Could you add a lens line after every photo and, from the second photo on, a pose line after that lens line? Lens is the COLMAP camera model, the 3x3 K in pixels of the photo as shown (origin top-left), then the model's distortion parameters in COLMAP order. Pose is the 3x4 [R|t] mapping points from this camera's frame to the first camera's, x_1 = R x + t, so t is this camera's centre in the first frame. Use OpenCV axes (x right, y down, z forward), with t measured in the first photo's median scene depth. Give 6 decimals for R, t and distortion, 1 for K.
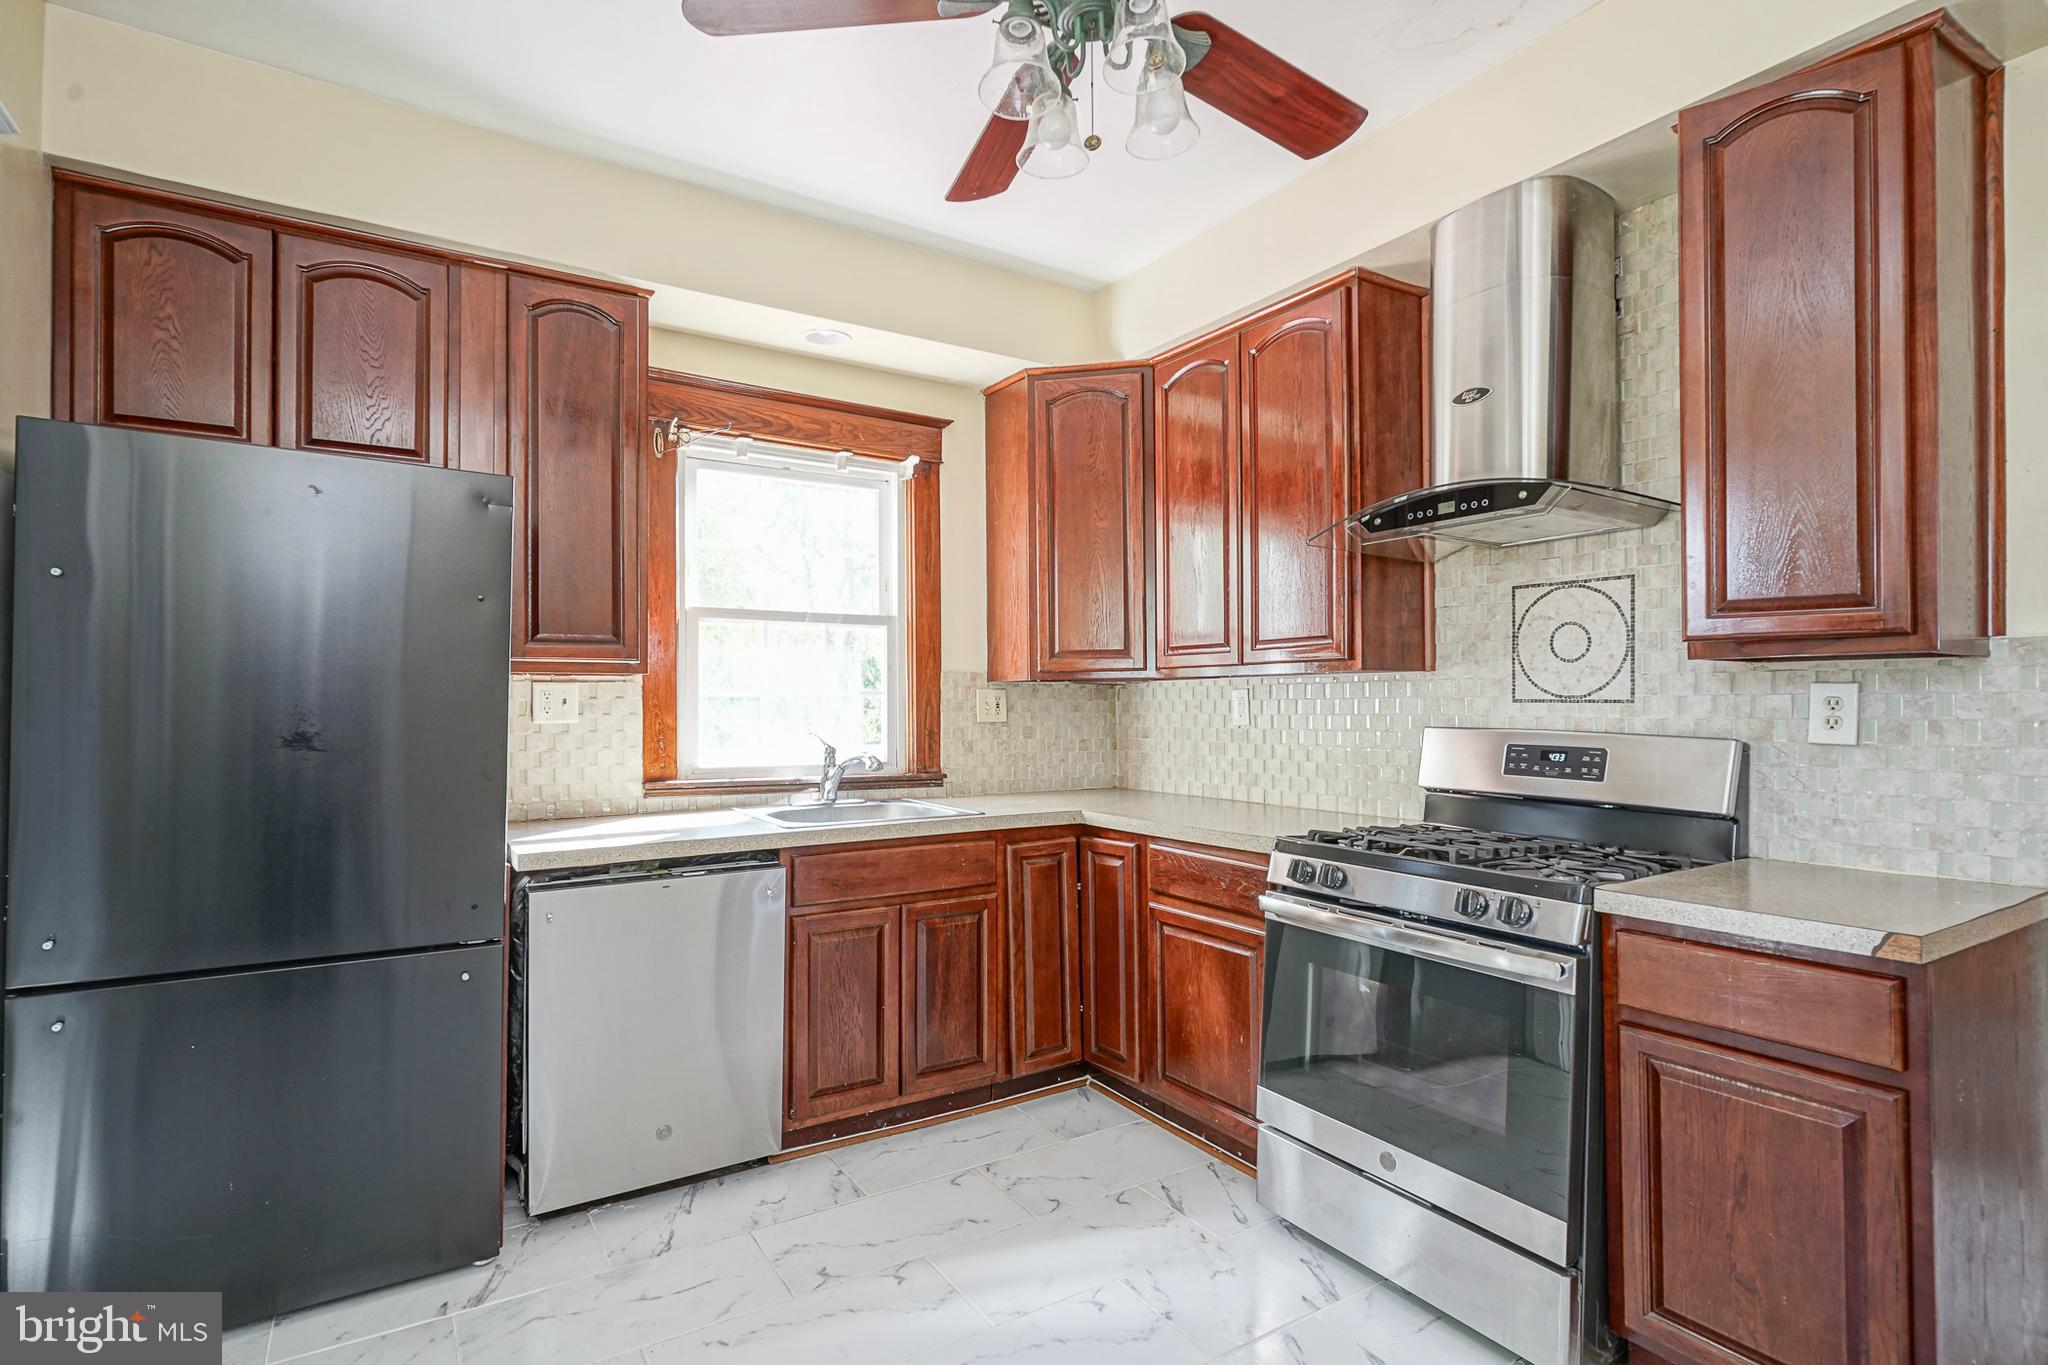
lens RADIAL K [[1003.0, 0, 1027.7], [0, 1003.0, 691.7], [0, 0, 1]] dist [-0.001303, 0.000798]
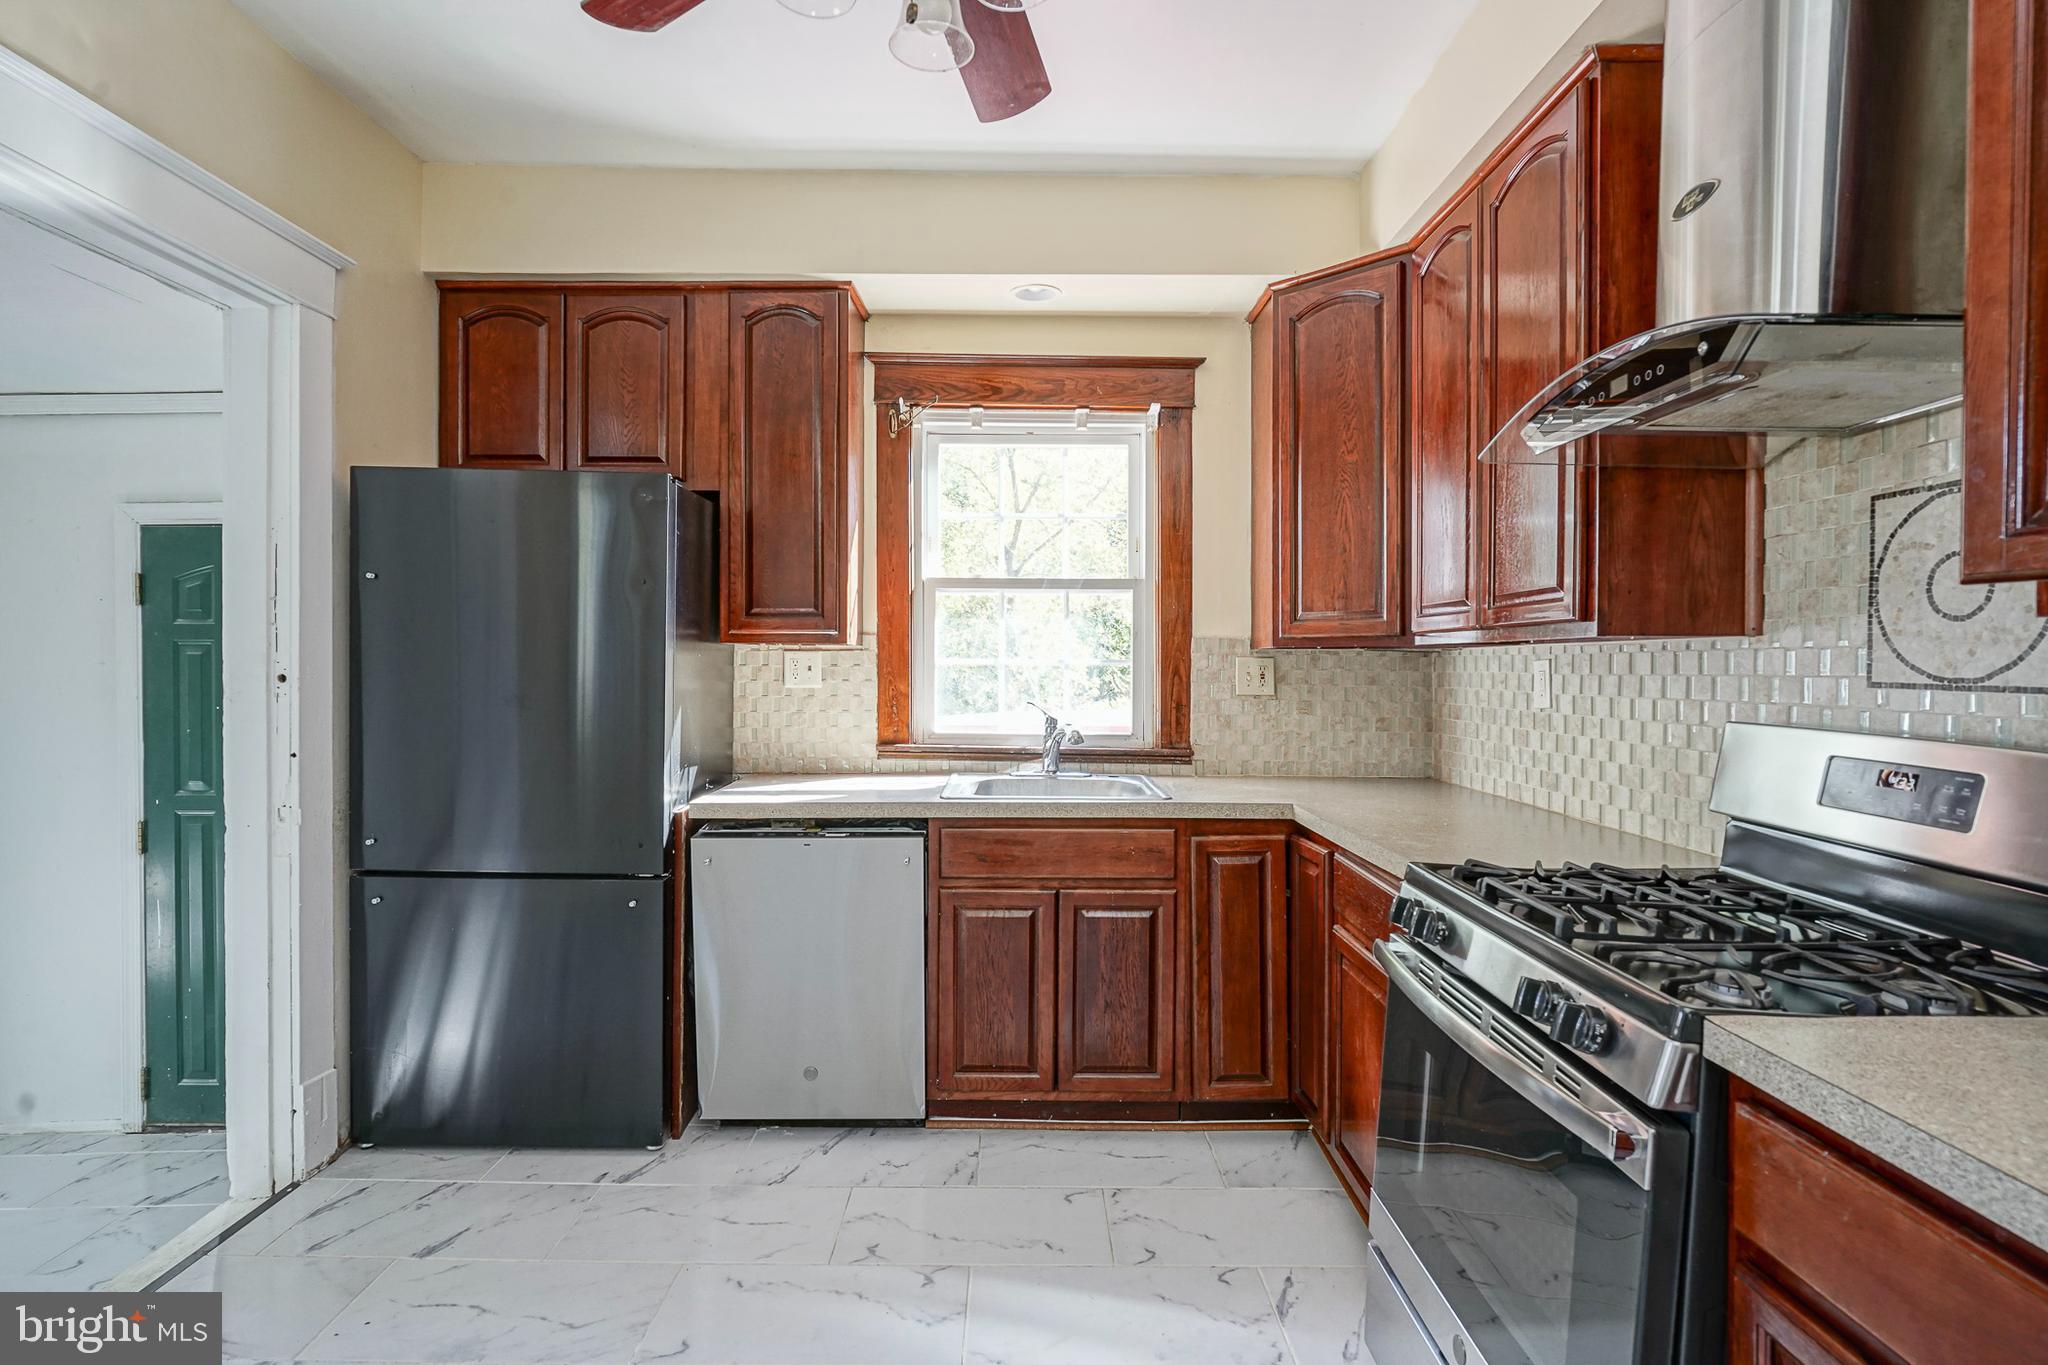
lens RADIAL K [[1001.2, 0, 1020.8], [0, 1001.2, 674.1], [0, 0, 1]] dist [-0.001963, 0.000590]
pose [[0.846501, 0.013071, -0.532227, 0.318467], [-0.001962, 0.999768, 0.021432, -0.008065], [0.532384, -0.017098, 0.846331, 0.180572]]
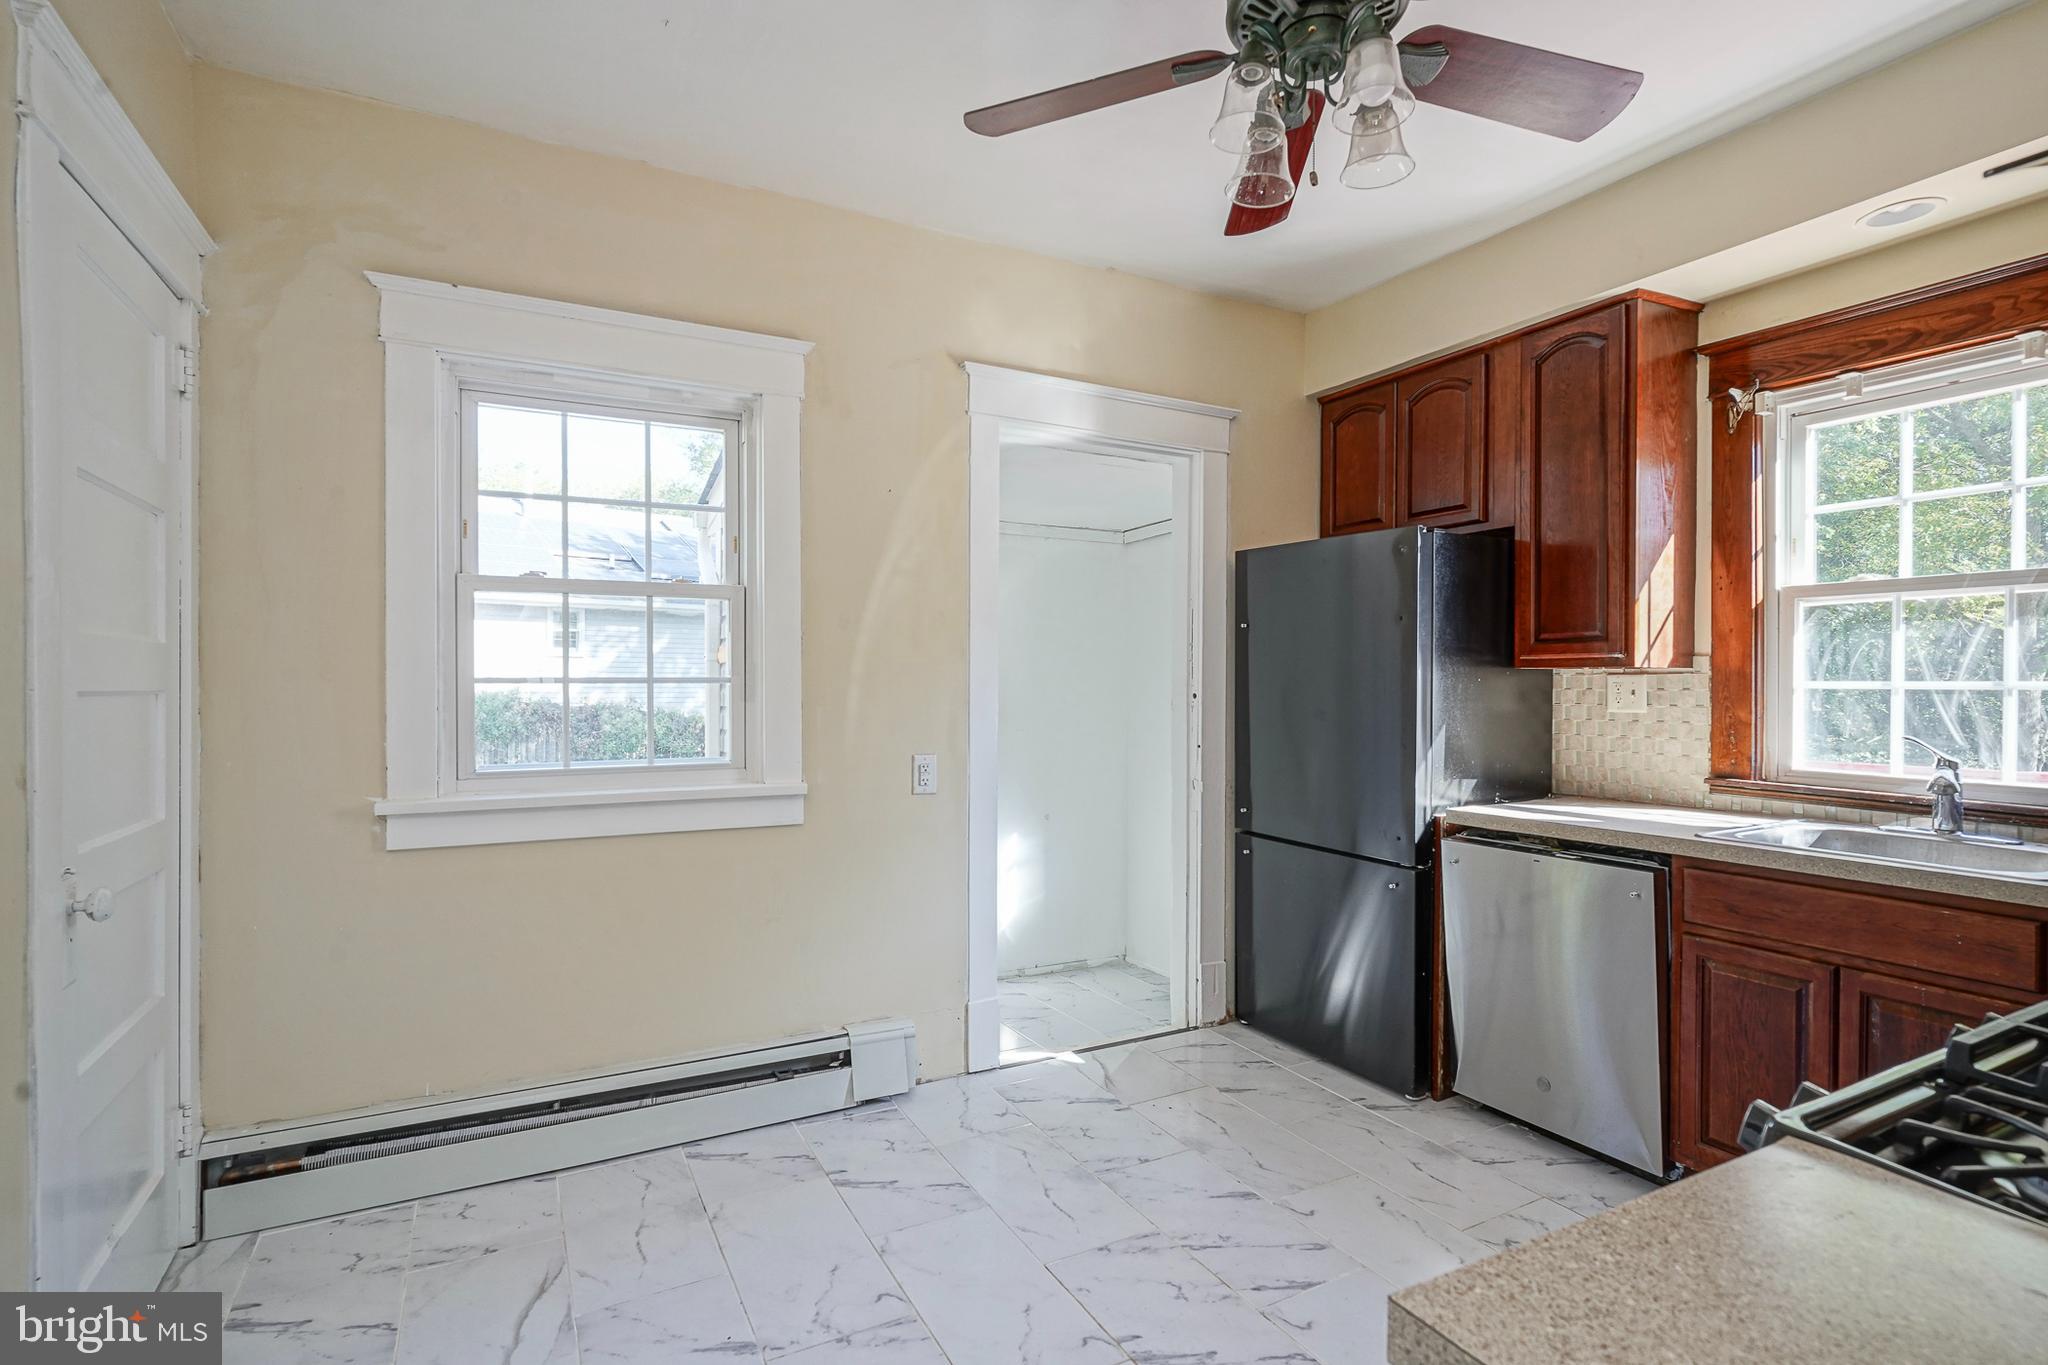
lens RADIAL K [[990.3, 0, 1014.4], [0, 990.3, 688.9], [0, 0, 1]] dist [0.000409, 0.000468]
pose [[-0.070478, 0.009192, -0.997471, 0.621780], [0.006328, 0.999942, 0.008768, -0.007262], [0.997493, -0.005694, -0.070532, 0.405501]]
